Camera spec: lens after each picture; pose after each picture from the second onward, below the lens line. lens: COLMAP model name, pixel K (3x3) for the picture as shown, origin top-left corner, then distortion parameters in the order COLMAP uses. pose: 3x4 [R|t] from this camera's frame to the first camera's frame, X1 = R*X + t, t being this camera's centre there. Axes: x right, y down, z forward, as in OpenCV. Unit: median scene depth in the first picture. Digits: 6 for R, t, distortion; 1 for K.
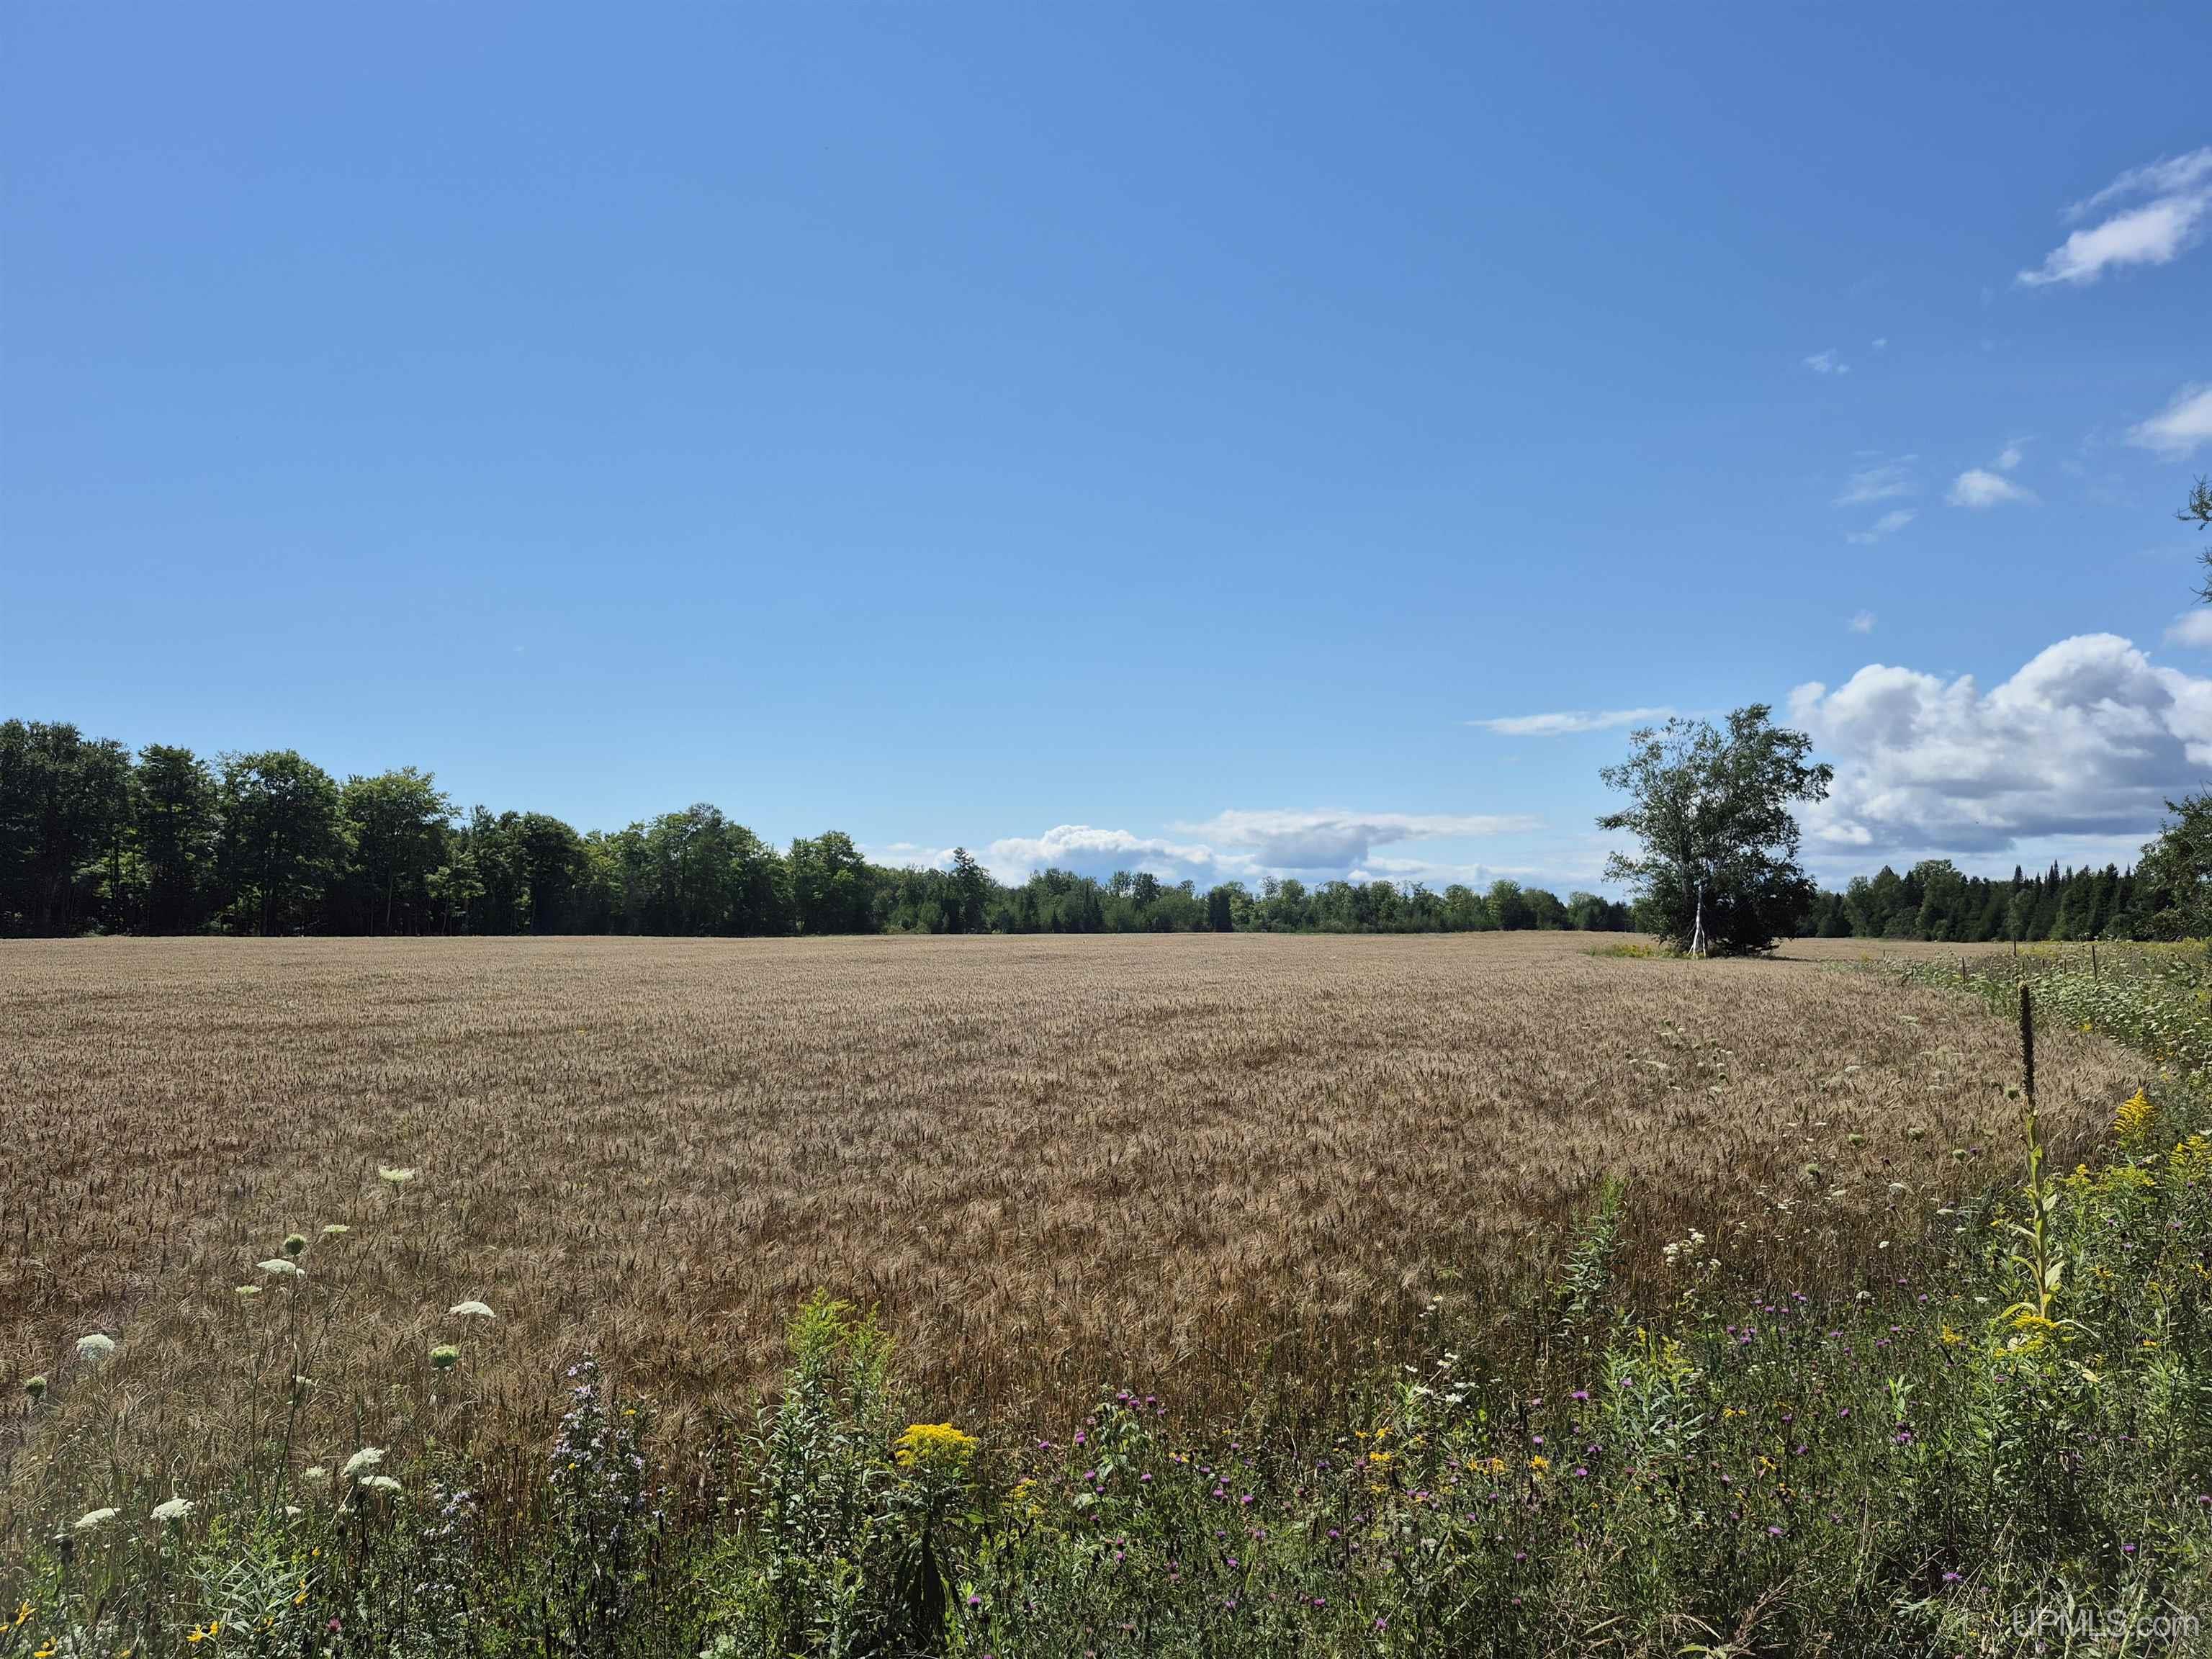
lens RADIAL K [[1484.0, 0, 1128.1], [0, 1484.0, 879.8], [0, 0, 1]] dist [0.059876, -0.070273]
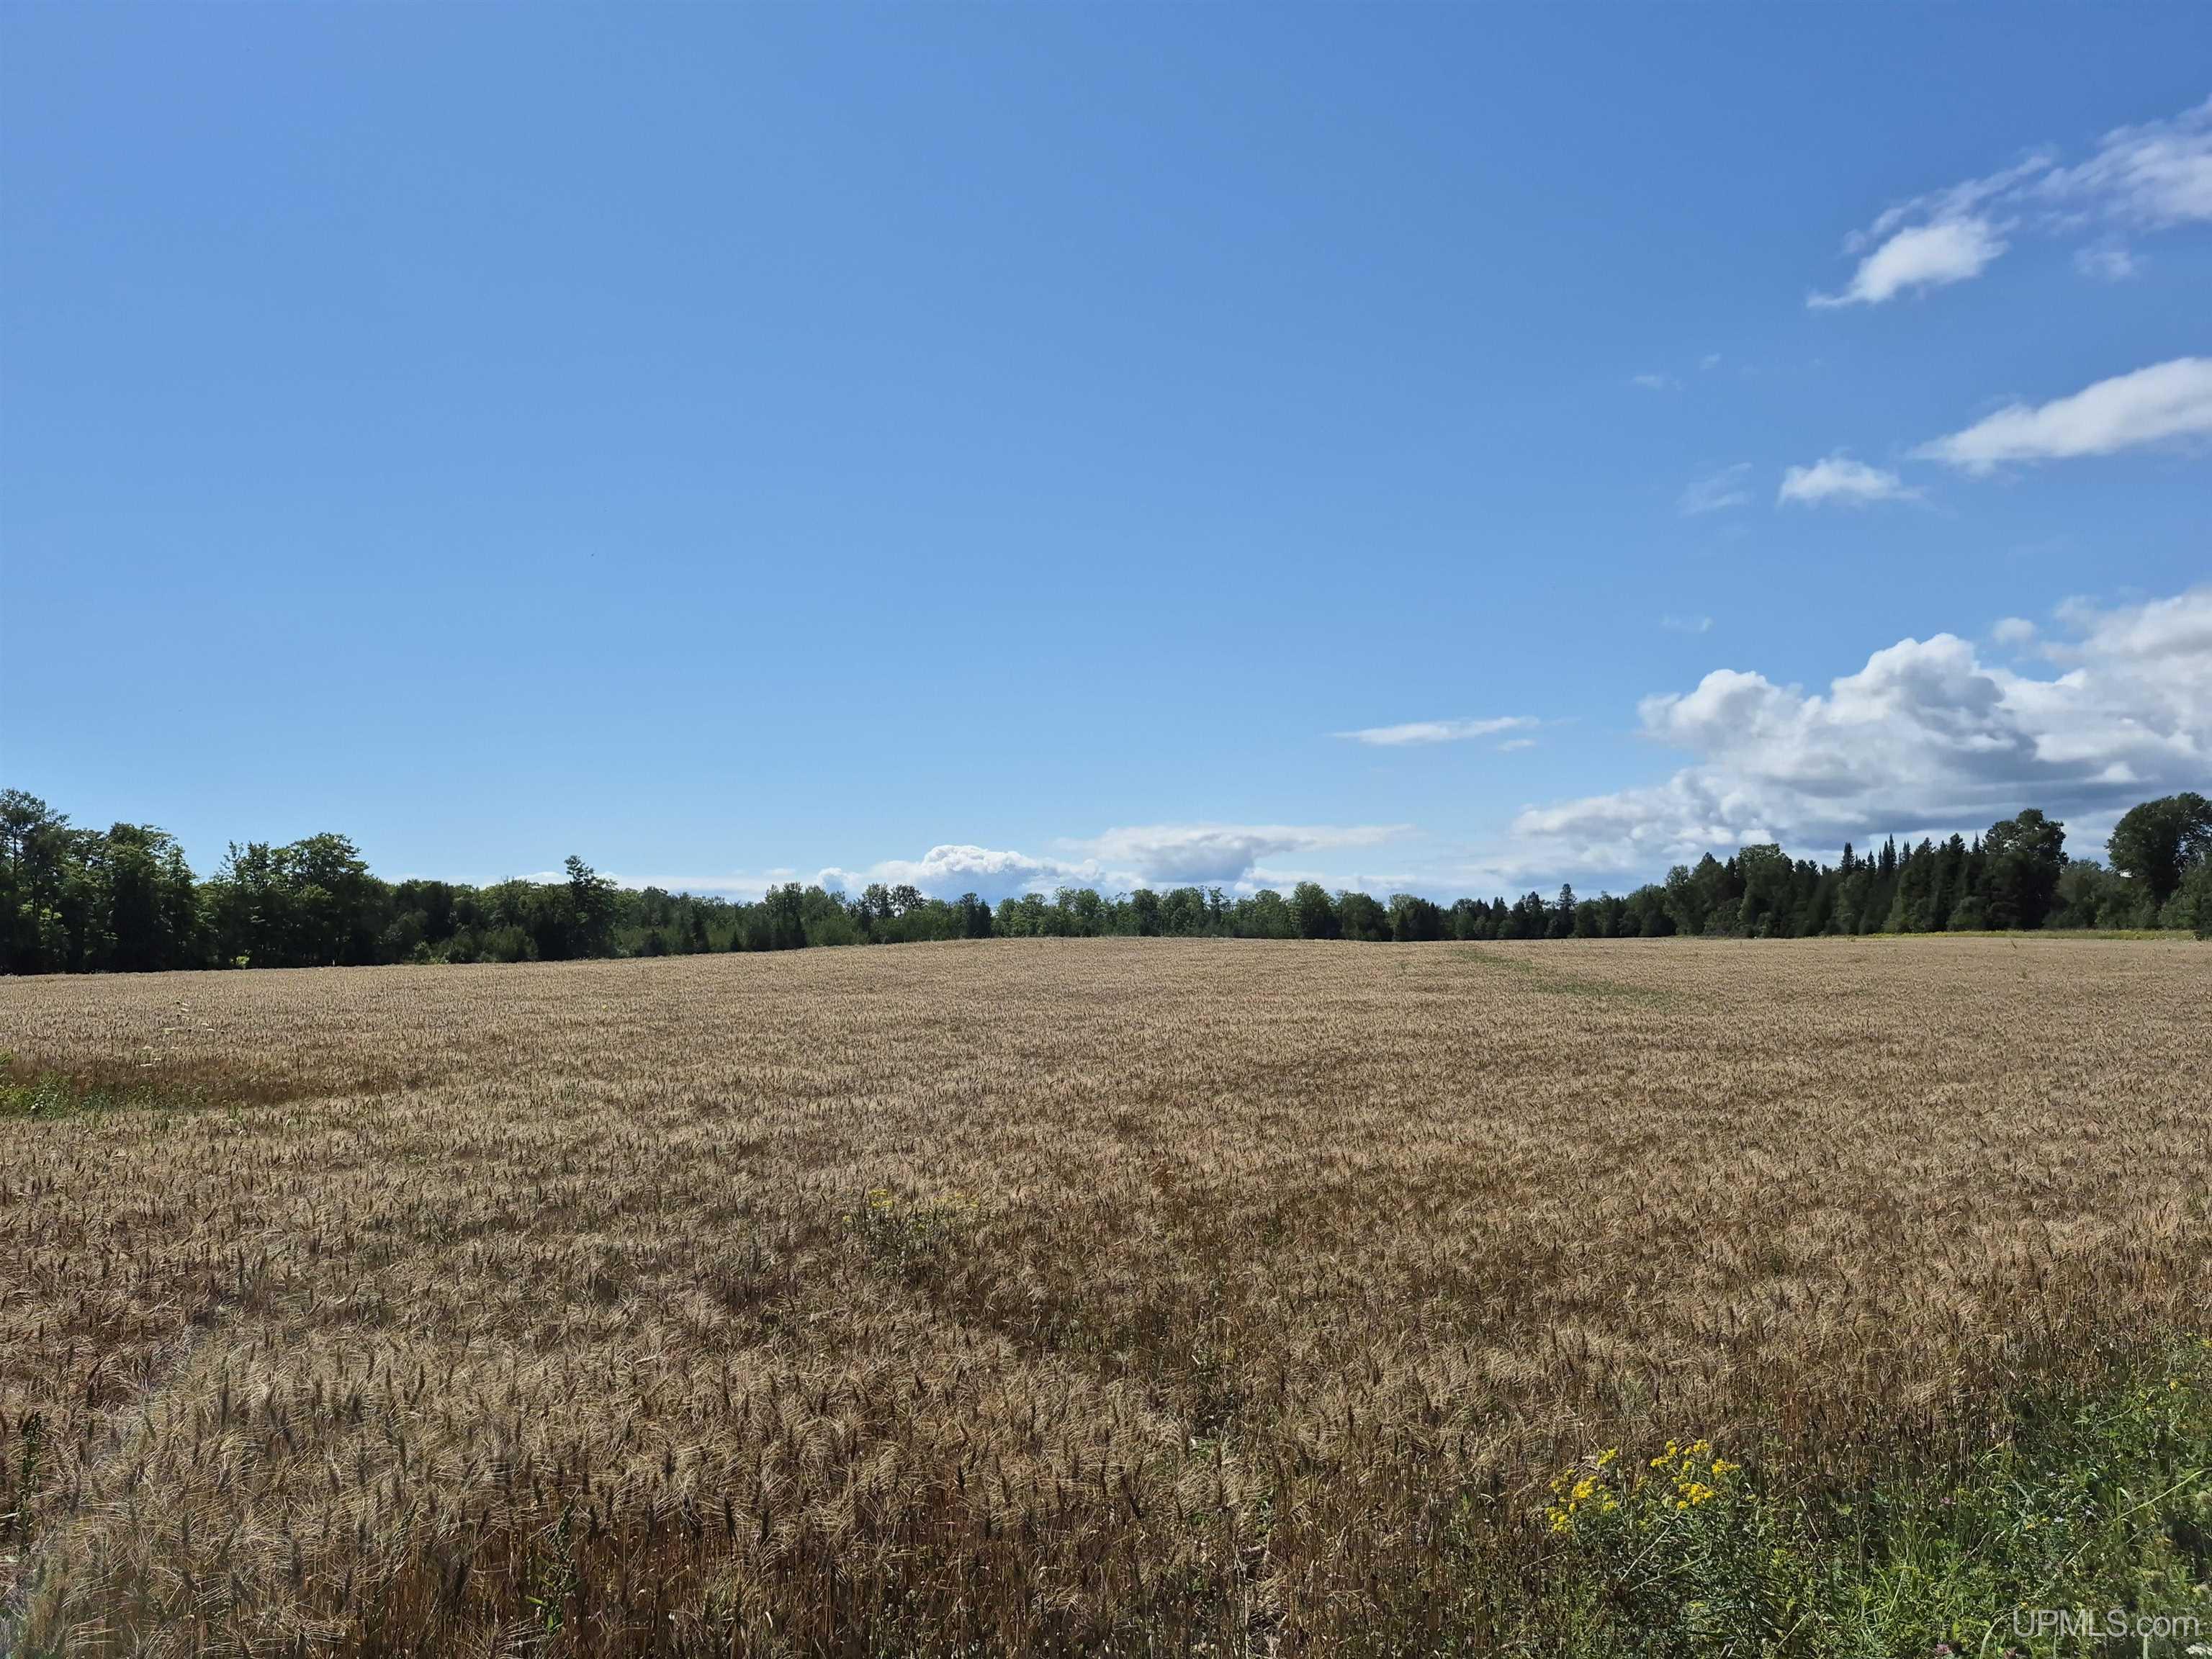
lens RADIAL K [[1484.0, 0, 1161.2], [0, 1484.0, 782.7], [0, 0, 1]] dist [0.059876, -0.070273]
pose [[0.995274, -0.019439, 0.095139, 0.109273], [0.026711, 0.996768, -0.075767, 0.007415], [-0.093358, 0.077950, 0.992576, 0.168689]]
